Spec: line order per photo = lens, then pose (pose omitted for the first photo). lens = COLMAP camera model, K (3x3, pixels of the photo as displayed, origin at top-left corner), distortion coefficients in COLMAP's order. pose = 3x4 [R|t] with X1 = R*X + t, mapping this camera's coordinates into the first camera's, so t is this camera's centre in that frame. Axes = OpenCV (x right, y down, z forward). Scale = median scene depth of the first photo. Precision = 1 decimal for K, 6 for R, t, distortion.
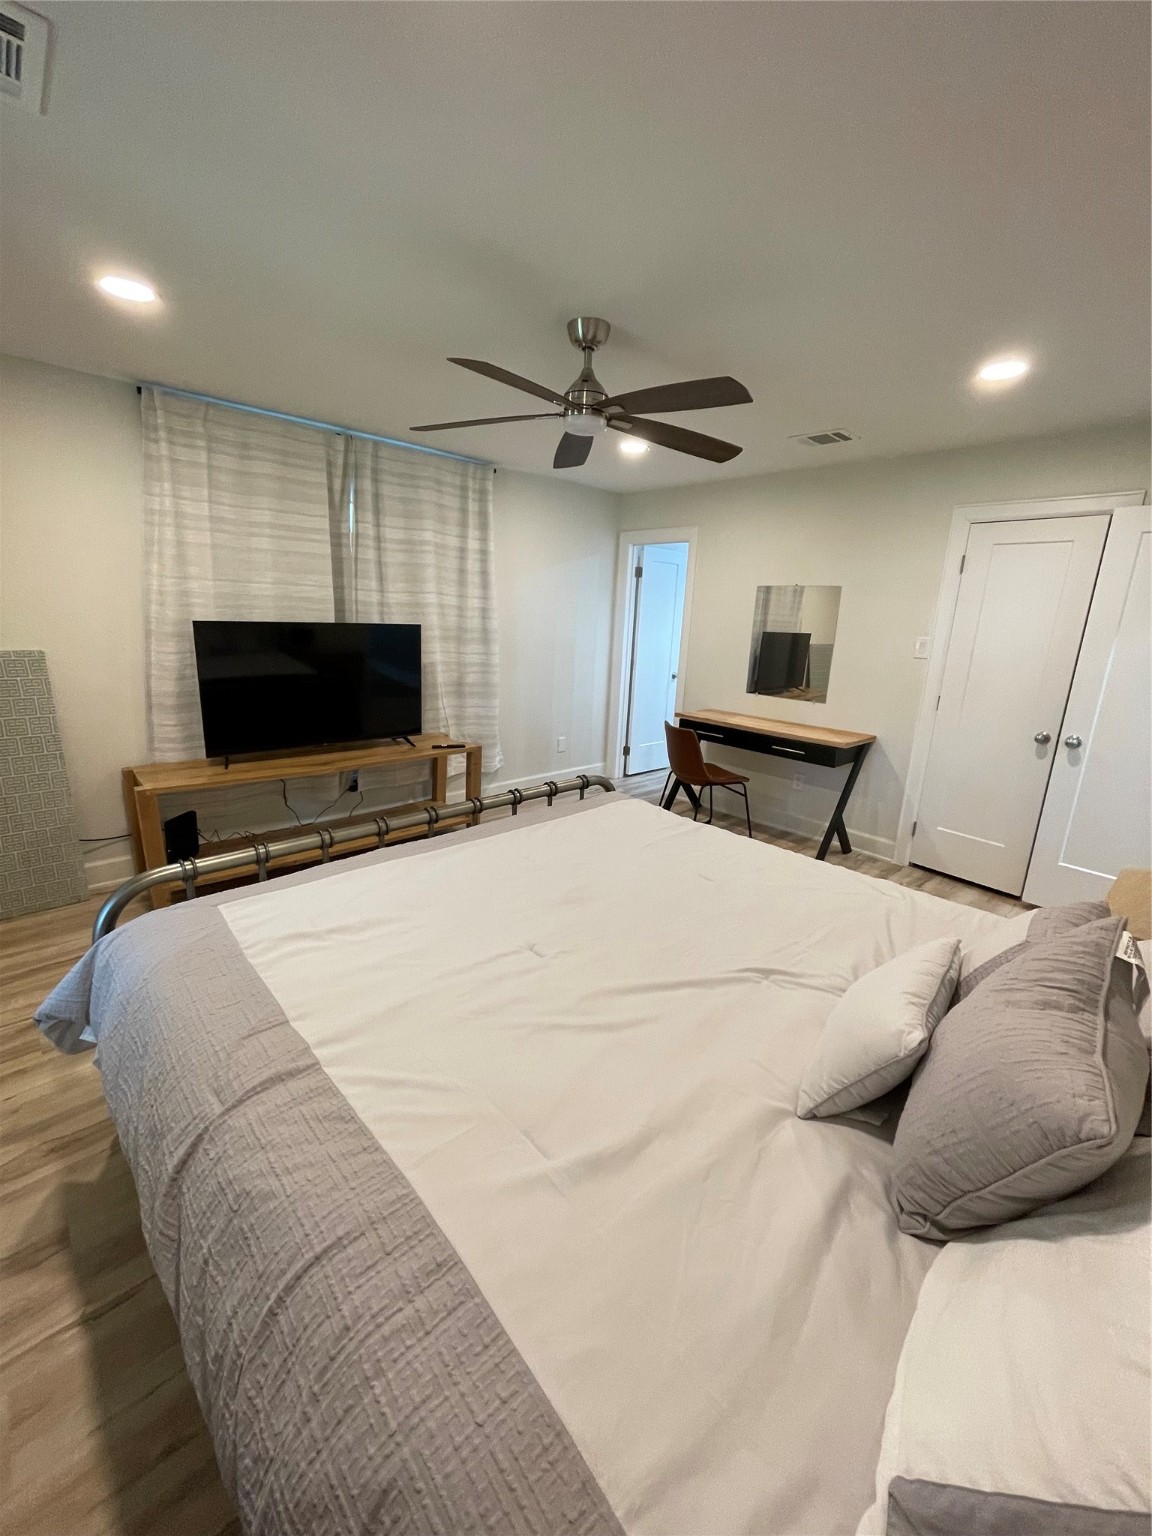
lens RADIAL K [[620.7, 0, 575.0], [0, 620.7, 763.4], [0, 0, 1]] dist [-0.008508, -0.000711]
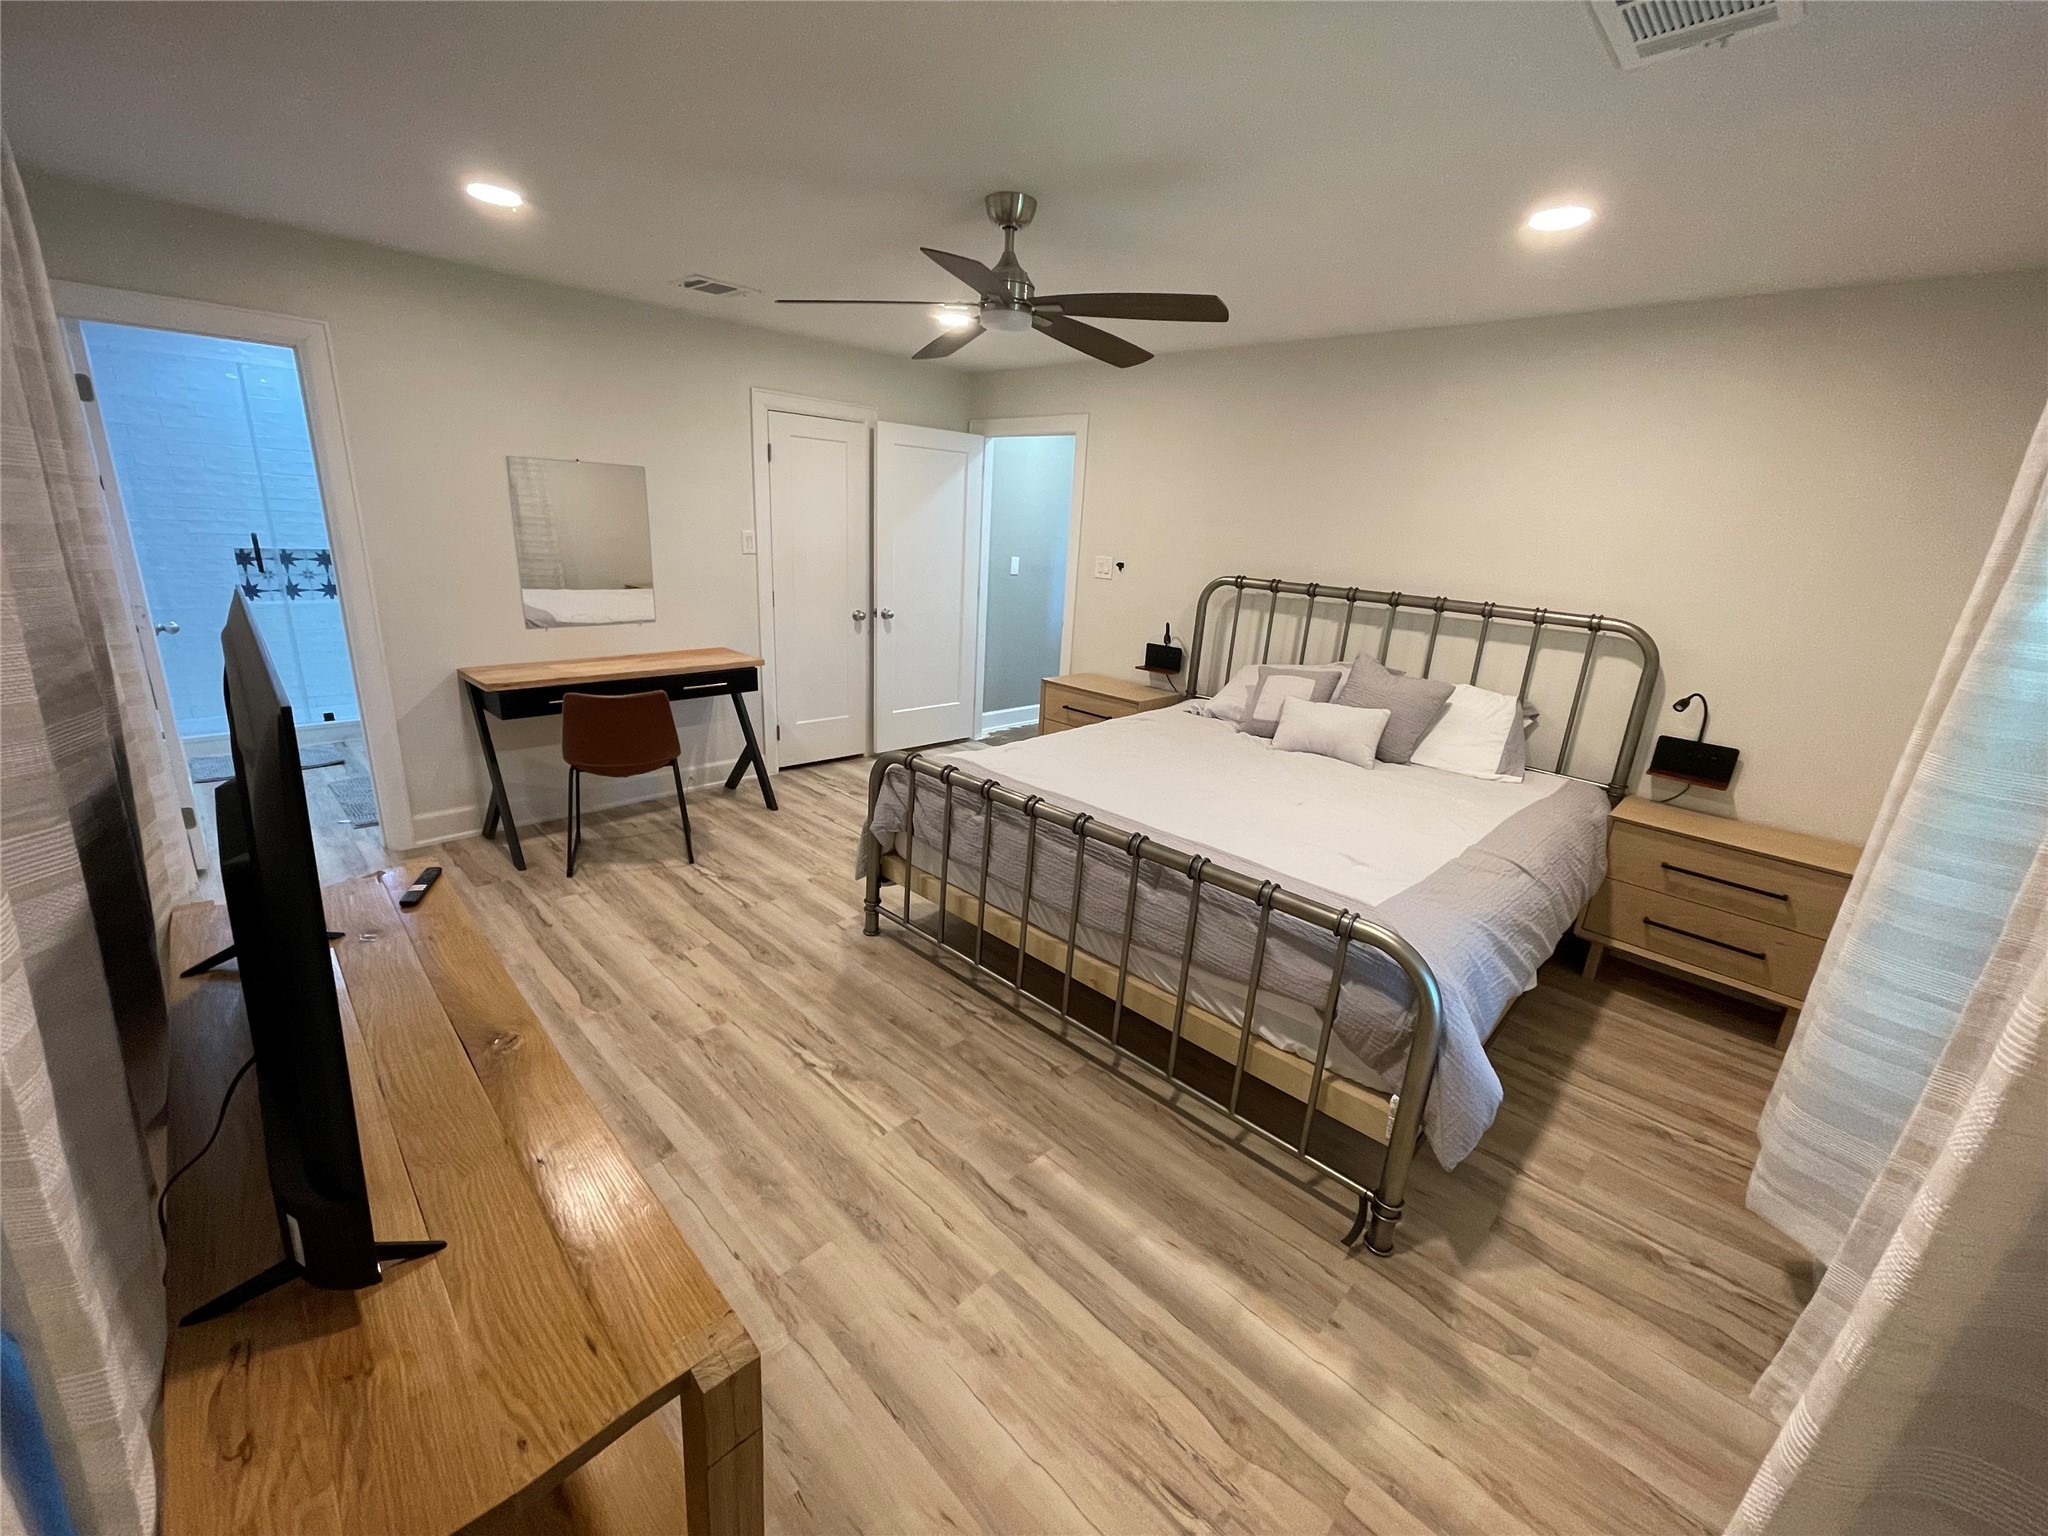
lens RADIAL K [[827.6, 0, 1018.7], [0, 827.6, 767.5], [0, 0, 1]] dist [-0.008508, -0.000711]
pose [[-0.036606, -0.332145, 0.942518, -1.421164], [0.186255, 0.924356, 0.332978, -0.413291], [-0.981819, 0.187737, 0.028026, 1.234056]]
